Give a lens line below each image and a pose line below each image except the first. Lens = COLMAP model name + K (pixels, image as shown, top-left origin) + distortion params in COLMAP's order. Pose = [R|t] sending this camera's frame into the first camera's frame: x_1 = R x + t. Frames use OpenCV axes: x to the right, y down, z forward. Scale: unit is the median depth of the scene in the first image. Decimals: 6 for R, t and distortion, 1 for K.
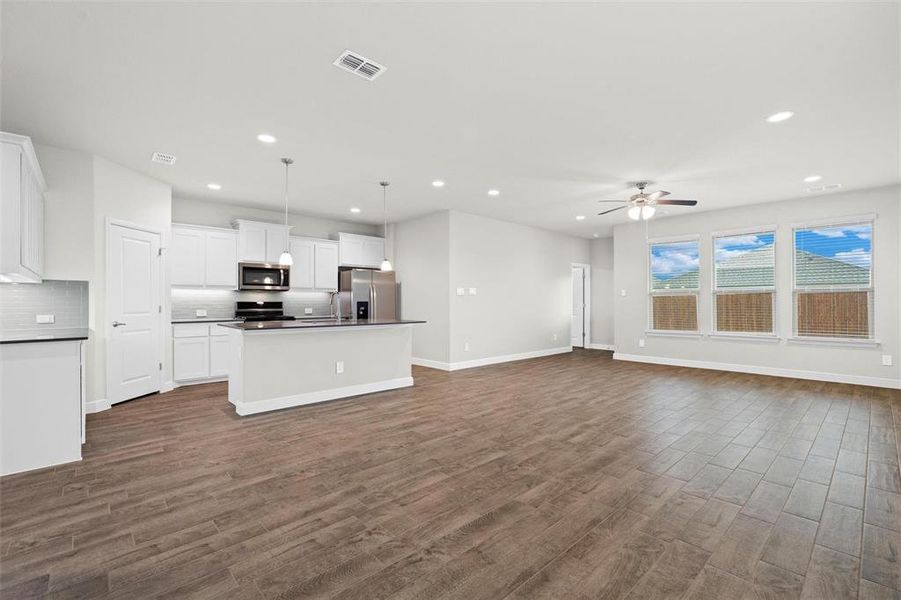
lens RADIAL K [[401.9, 0, 451.8], [0, 401.9, 299.7], [0, 0, 1]] dist [-0.003629, -0.000382]
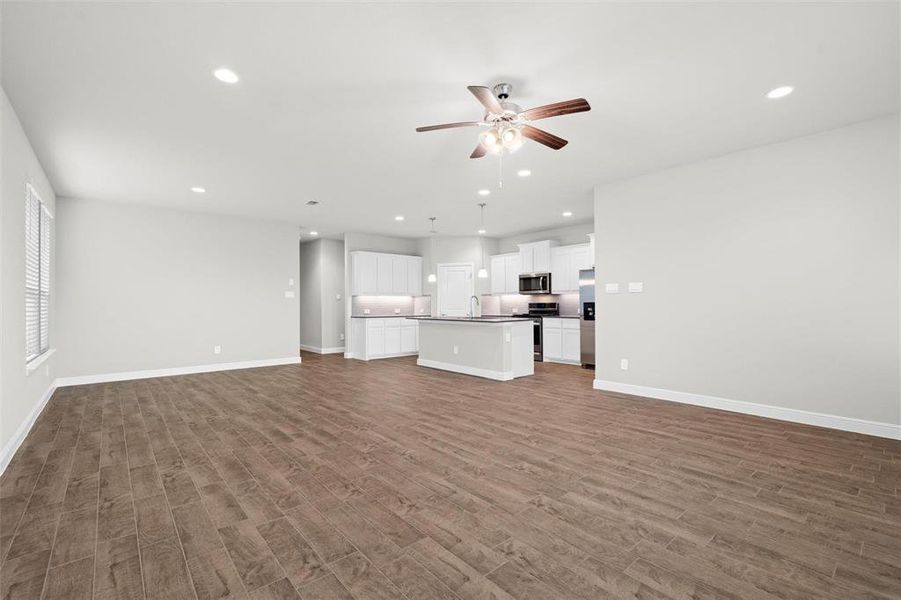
lens RADIAL K [[401.9, 0, 452.1], [0, 401.9, 299.7], [0, 0, 1]] dist [-0.003629, -0.000382]
pose [[-0.028614, -0.012922, -0.999507, 1.007795], [0.004646, 0.999904, -0.013060, 0.011464], [0.999580, -0.005018, -0.028551, 0.926625]]
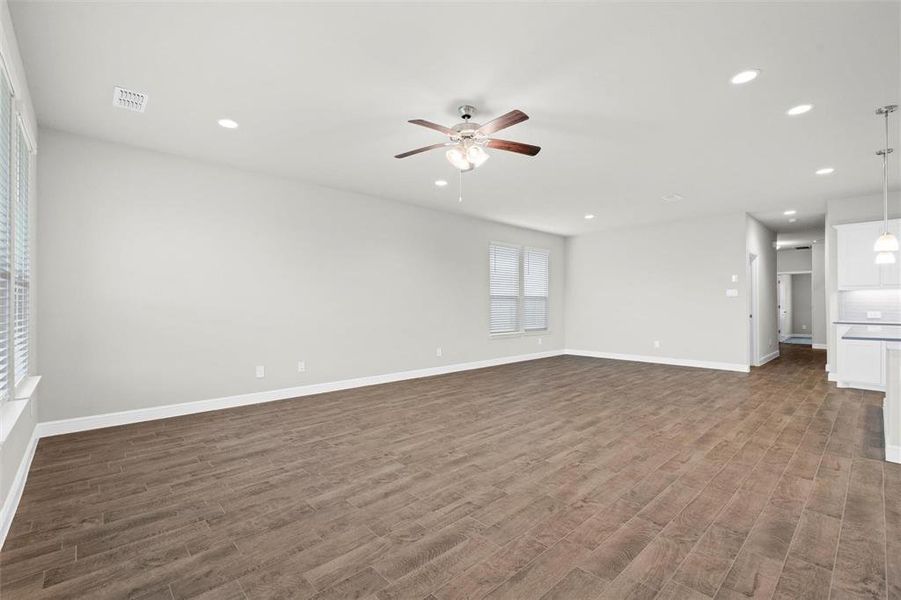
lens RADIAL K [[401.9, 0, 451.0], [0, 401.9, 302.8], [0, 0, 1]] dist [-0.003629, -0.000382]
pose [[-0.999992, 0.001251, 0.003807, 0.485723], [0.001228, 0.999982, -0.005947, 0.009901], [-0.003815, -0.005943, -0.999975, 1.578738]]
